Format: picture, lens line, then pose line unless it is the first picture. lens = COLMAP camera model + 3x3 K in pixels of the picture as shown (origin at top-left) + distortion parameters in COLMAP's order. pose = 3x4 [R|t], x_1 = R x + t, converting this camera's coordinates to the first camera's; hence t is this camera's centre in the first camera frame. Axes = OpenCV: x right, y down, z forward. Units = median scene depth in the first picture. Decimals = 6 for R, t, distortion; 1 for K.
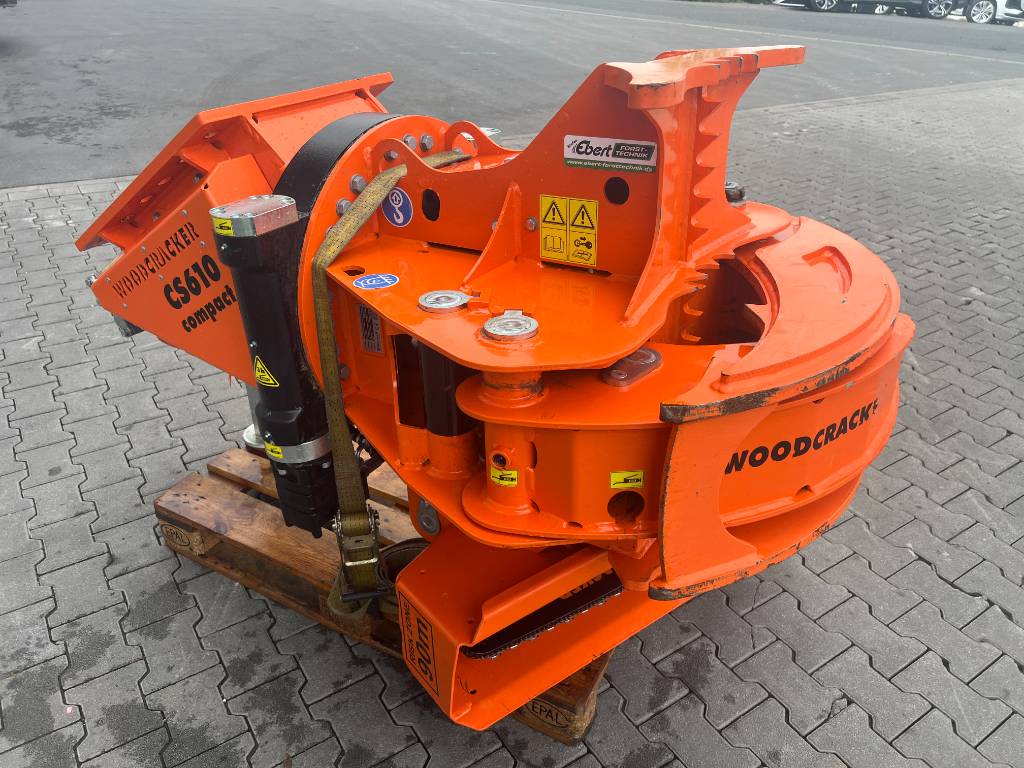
lens RADIAL K [[771.9, 0, 514.3], [0, 771.9, 388.1], [0, 0, 1]] dist [0.056865, -0.065341]
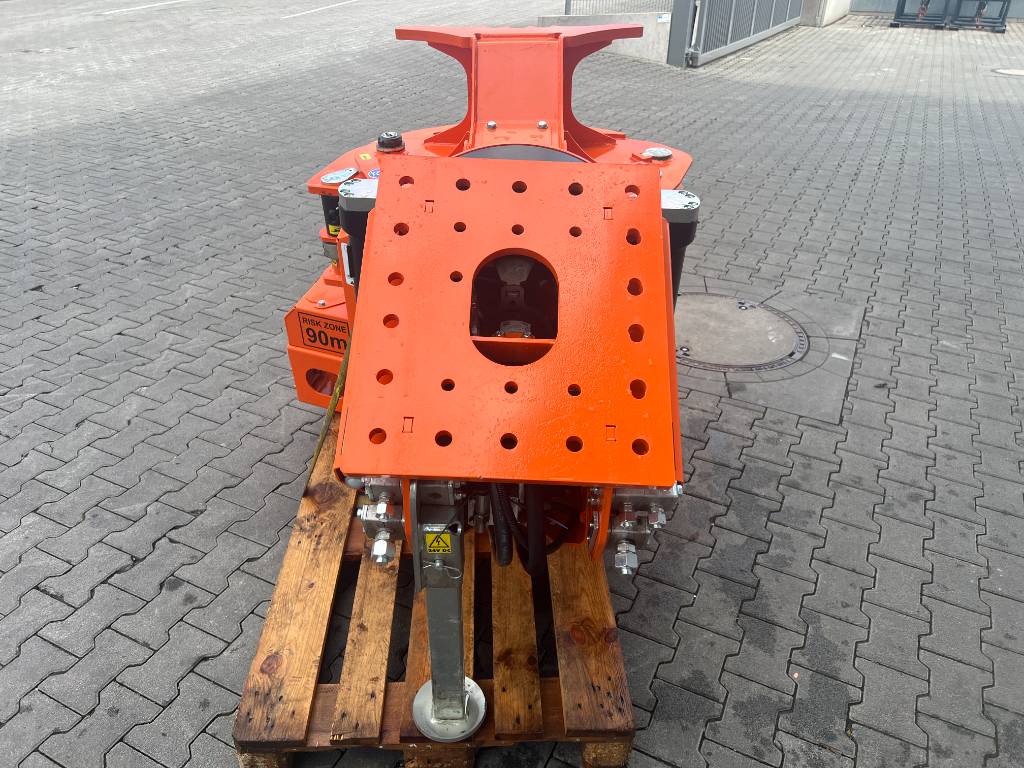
lens RADIAL K [[771.9, 0, 508.1], [0, 771.9, 381.0], [0, 0, 1]] dist [0.056865, -0.065341]
pose [[-0.503157, -0.477987, 0.719973, -1.052392], [0.411940, 0.599717, 0.686036, -0.863114], [-0.759697, 0.641769, -0.104850, 1.258717]]
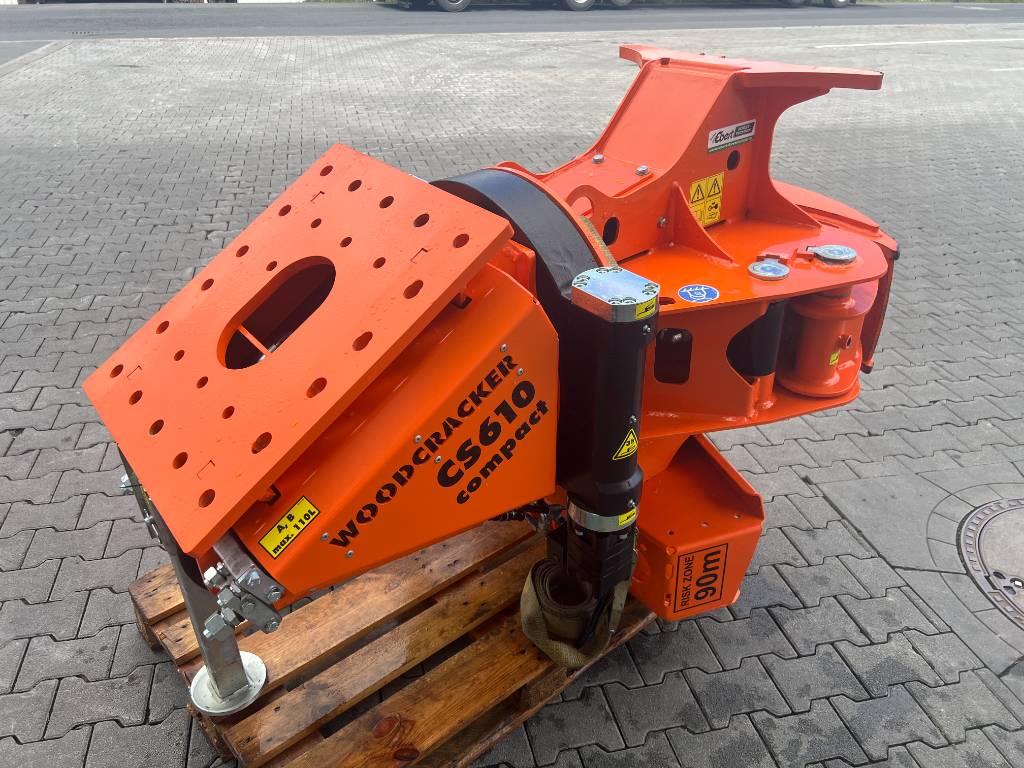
lens RADIAL K [[771.9, 0, 508.2], [0, 771.9, 384.6], [0, 0, 1]] dist [0.056865, -0.065341]
pose [[0.341230, -0.485859, 0.804676, -0.991297], [0.461483, 0.832378, 0.306890, -0.397824], [-0.818899, 0.266624, 0.508247, 0.539259]]
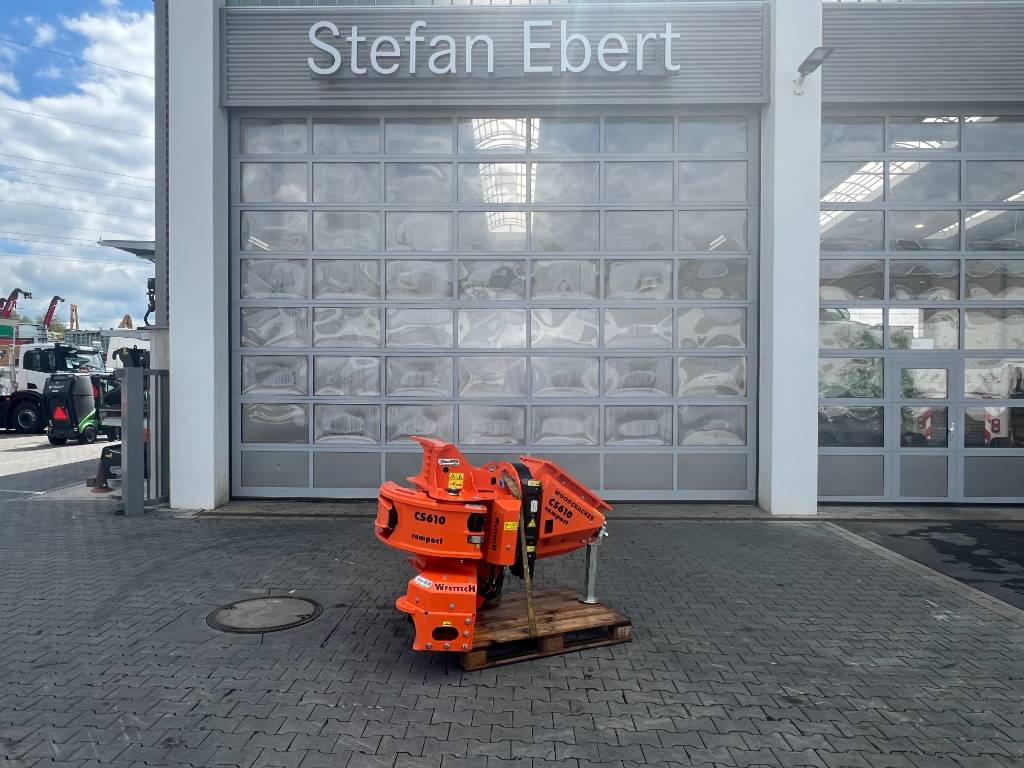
lens RADIAL K [[661.5, 0, 502.3], [0, 661.5, 382.8], [0, 0, 1]] dist [0.007056, -0.007052]
pose [[-0.570727, -0.053453, -0.819398, 2.386078], [-0.454521, 0.851631, 0.261028, -1.416976], [0.683872, 0.521409, -0.510344, 2.274902]]
